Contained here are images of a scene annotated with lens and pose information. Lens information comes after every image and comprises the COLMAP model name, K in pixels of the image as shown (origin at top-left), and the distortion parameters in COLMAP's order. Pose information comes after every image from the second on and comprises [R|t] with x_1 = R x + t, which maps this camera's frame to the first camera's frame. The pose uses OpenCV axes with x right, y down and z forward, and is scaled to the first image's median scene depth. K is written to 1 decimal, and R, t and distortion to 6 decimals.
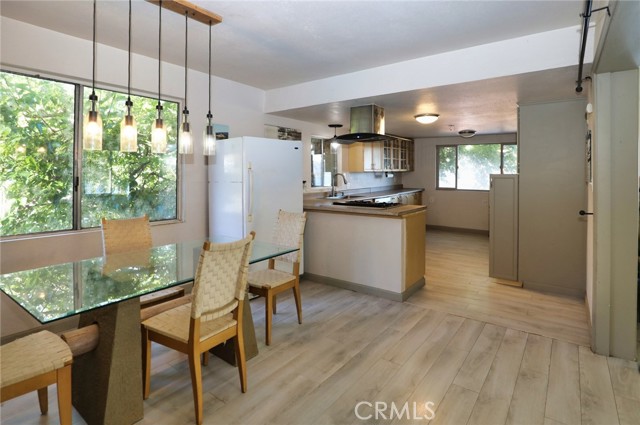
lens RADIAL K [[334.1, 0, 318.6], [0, 334.1, 168.4], [0, 0, 1]] dist [-0.013435, -0.000135]
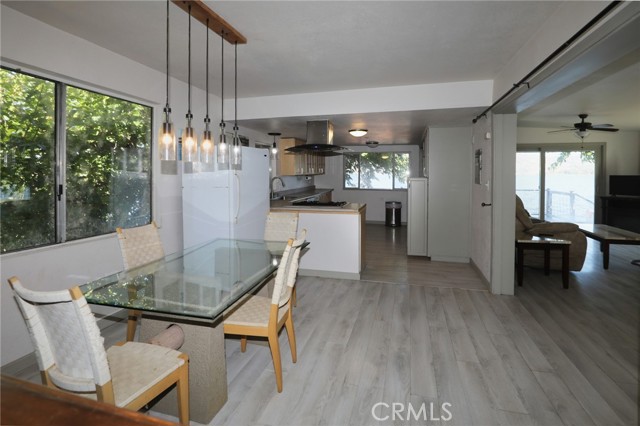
lens RADIAL K [[312.9, 0, 318.7], [0, 312.9, 175.2], [0, 0, 1]] dist [-0.020834, 0.000067]
pose [[0.932050, -0.001842, 0.362326, -0.238850], [-0.004321, 0.999859, 0.016198, -0.010165], [-0.362305, -0.016663, 0.931911, -0.029880]]
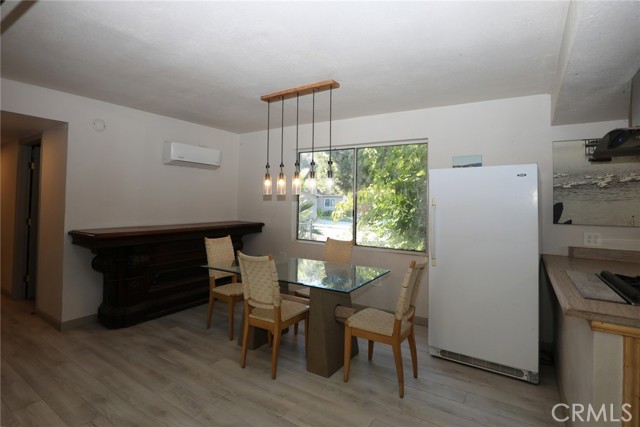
lens RADIAL K [[321.1, 0, 317.7], [0, 321.1, 194.5], [0, 0, 1]] dist [-0.023288, 0.000178]
pose [[0.066911, -0.030096, -0.997305, 0.448596], [-0.007138, 0.999505, -0.030641, 0.001075], [0.997733, 0.009169, 0.066663, 0.469920]]
